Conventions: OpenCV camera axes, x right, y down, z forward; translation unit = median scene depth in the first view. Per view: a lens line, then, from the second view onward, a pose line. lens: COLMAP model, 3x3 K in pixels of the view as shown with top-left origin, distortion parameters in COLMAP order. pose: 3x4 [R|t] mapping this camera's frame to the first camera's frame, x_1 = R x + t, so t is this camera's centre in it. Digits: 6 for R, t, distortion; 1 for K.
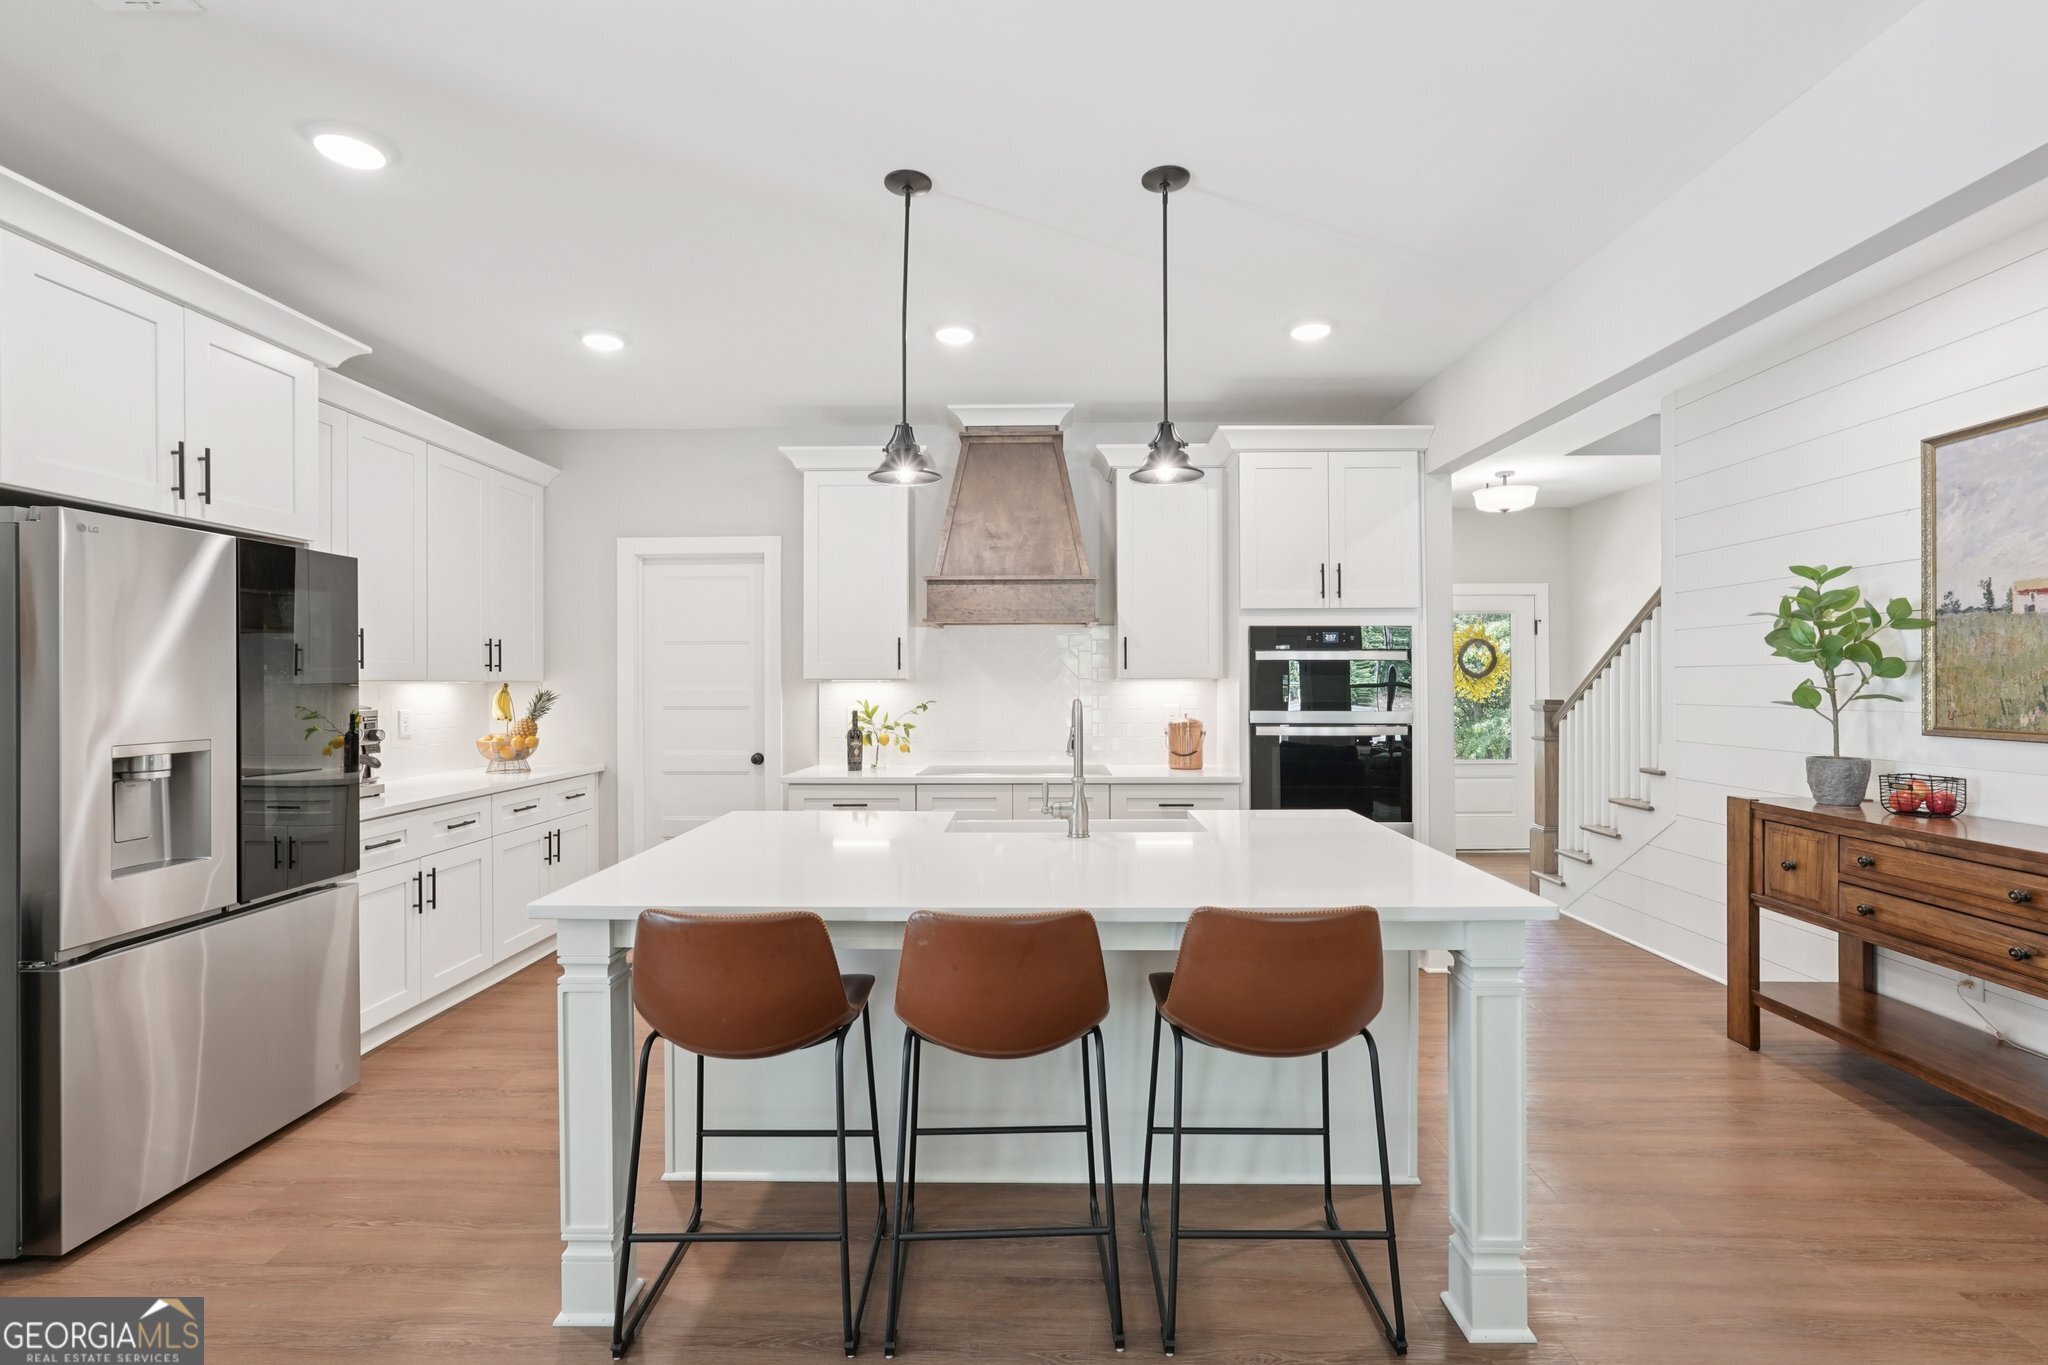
lens RADIAL K [[912.5, 0, 1029.1], [0, 912.5, 676.4], [0, 0, 1]] dist [-0.008901, 0.006806]
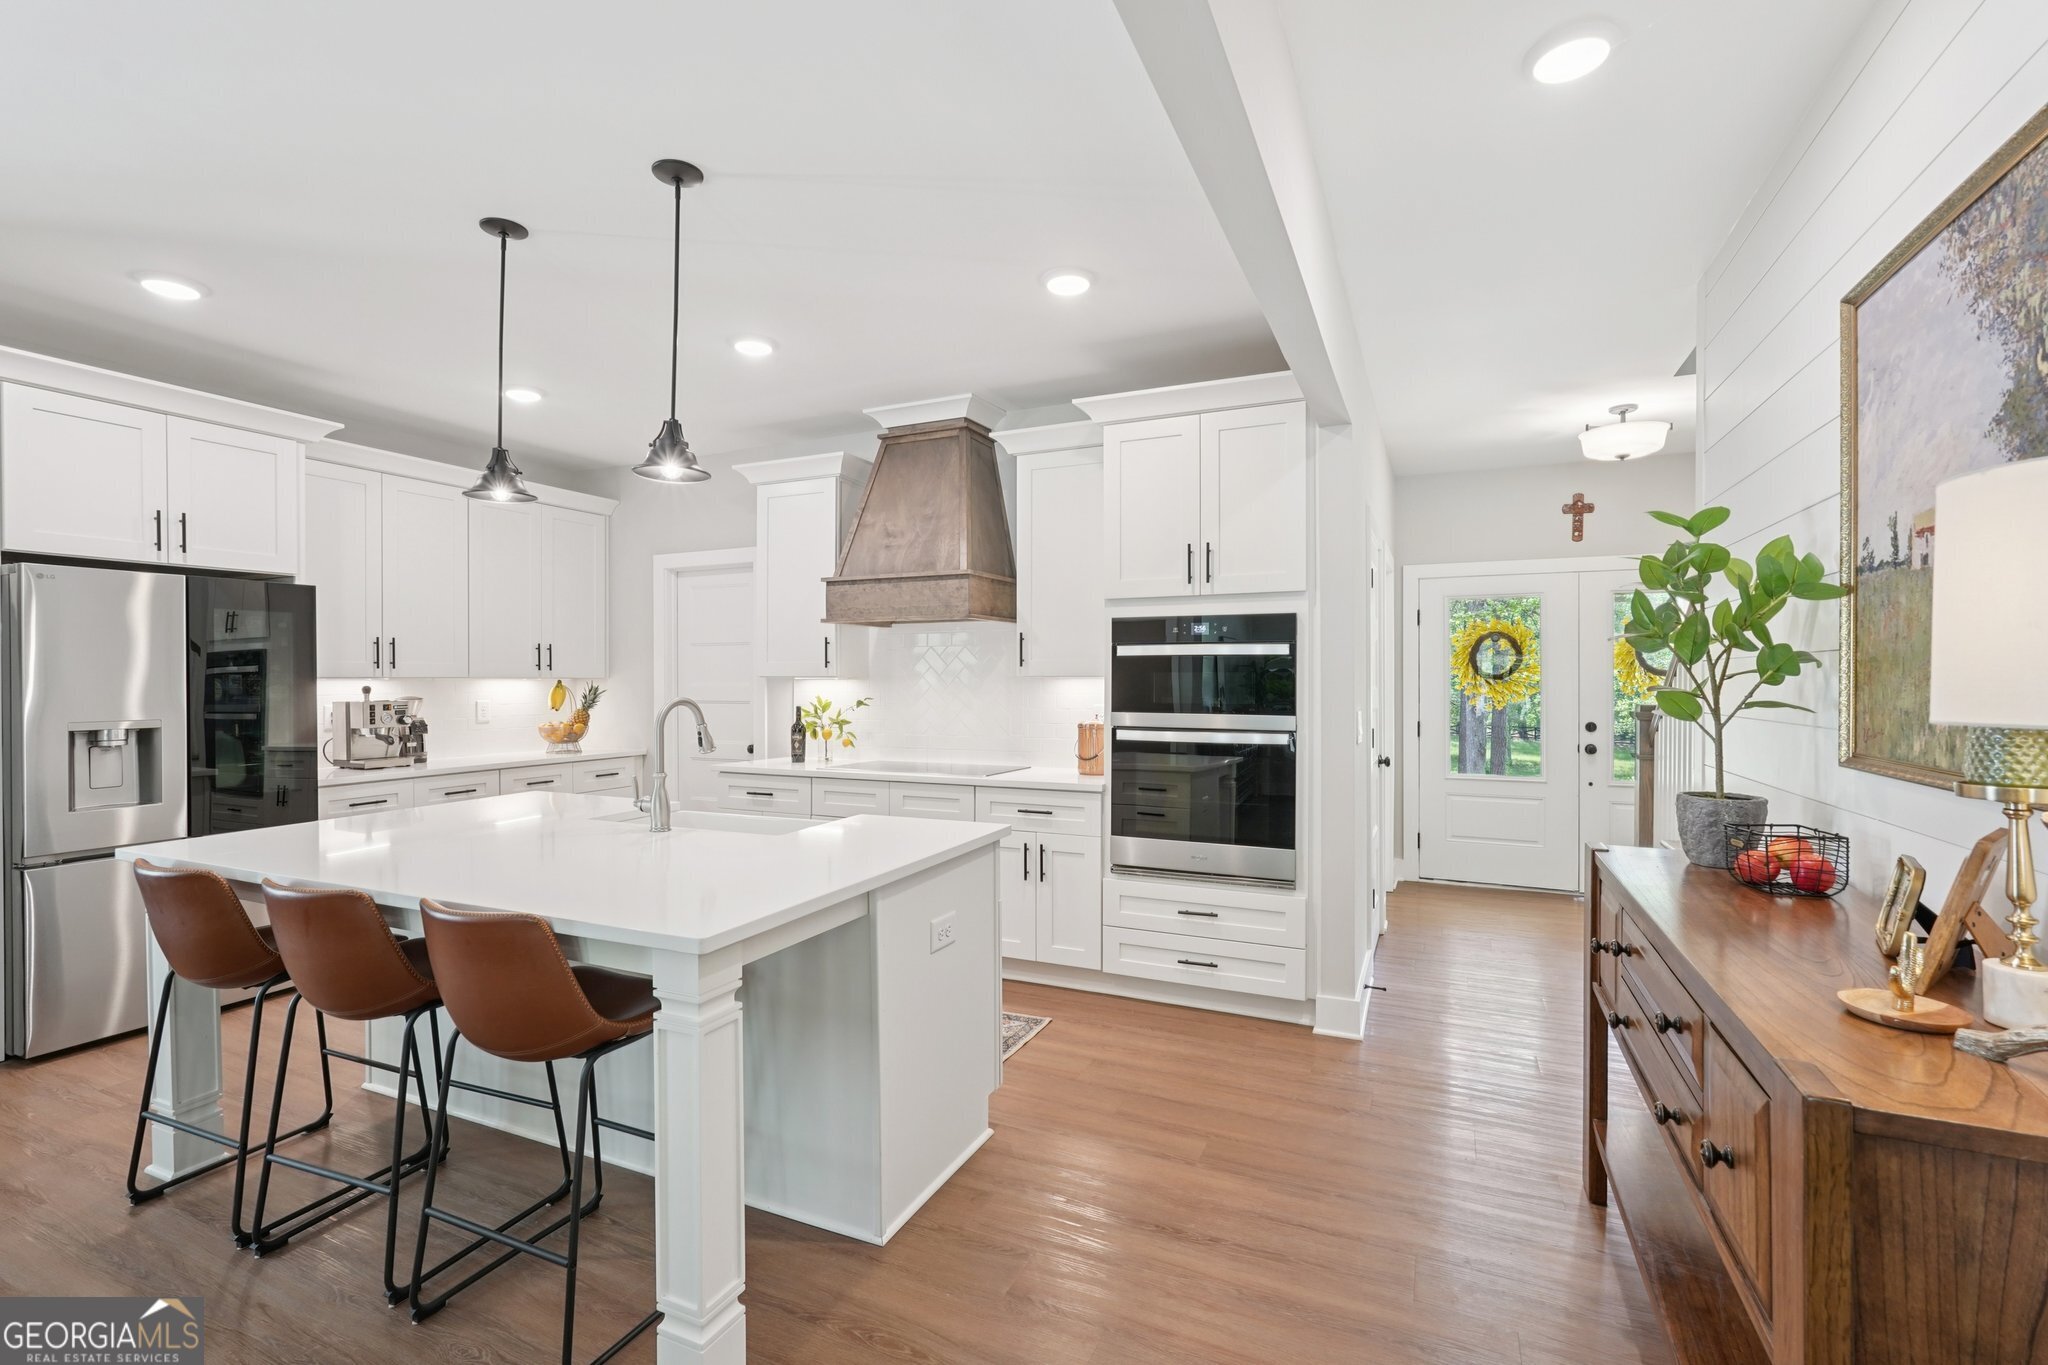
lens RADIAL K [[912.5, 0, 1027.8], [0, 912.5, 680.7], [0, 0, 1]] dist [-0.008901, 0.006806]
pose [[0.916036, 0.001898, -0.401091, 0.503675], [0.001337, 0.999969, 0.007785, -0.000310], [0.401093, -0.007668, 0.916005, 0.134785]]
